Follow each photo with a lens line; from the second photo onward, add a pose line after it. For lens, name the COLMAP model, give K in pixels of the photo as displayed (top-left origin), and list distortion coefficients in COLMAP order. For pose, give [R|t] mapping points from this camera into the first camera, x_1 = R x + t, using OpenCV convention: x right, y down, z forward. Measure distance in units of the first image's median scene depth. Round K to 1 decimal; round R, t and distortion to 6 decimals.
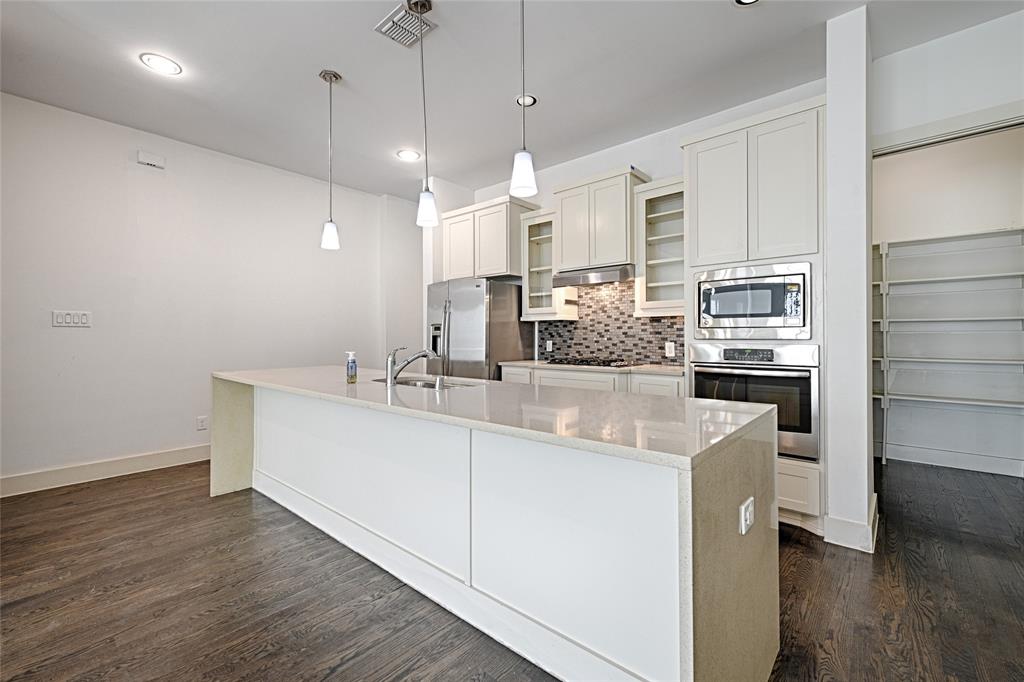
lens RADIAL K [[420.4, 0, 509.8], [0, 420.4, 336.9], [0, 0, 1]] dist [-0.002449, -0.000156]
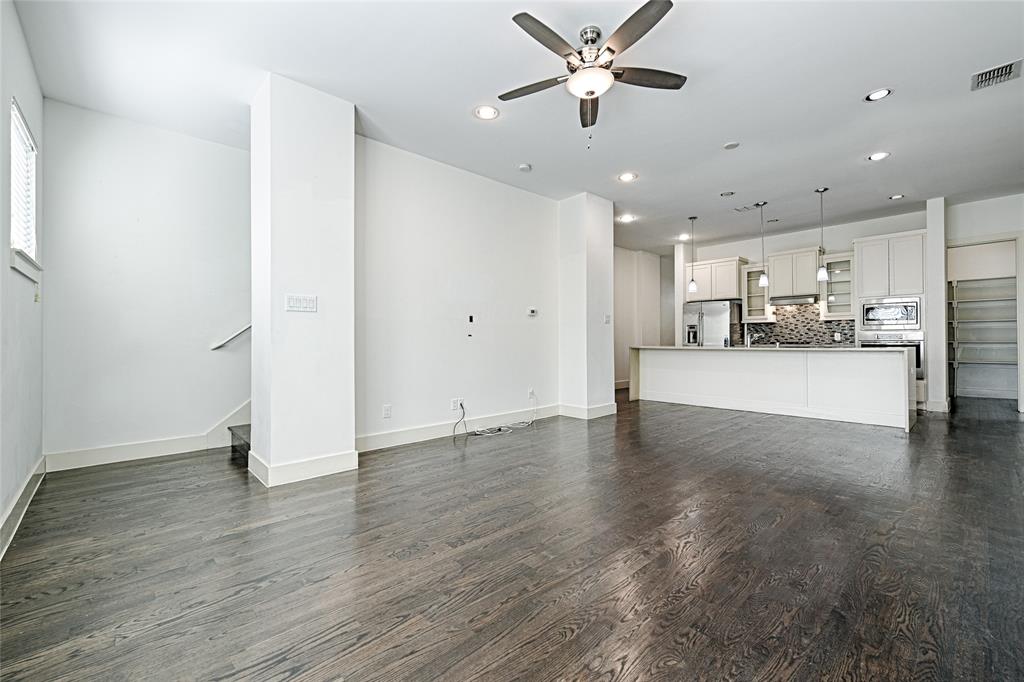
lens RADIAL K [[420.4, 0, 514.5], [0, 420.4, 340.6], [0, 0, 1]] dist [-0.002449, -0.000156]
pose [[0.995891, -0.002566, -0.090522, -0.889712], [0.002394, 0.999995, -0.002015, 0.045030], [0.090526, 0.001790, 0.995892, -1.033884]]
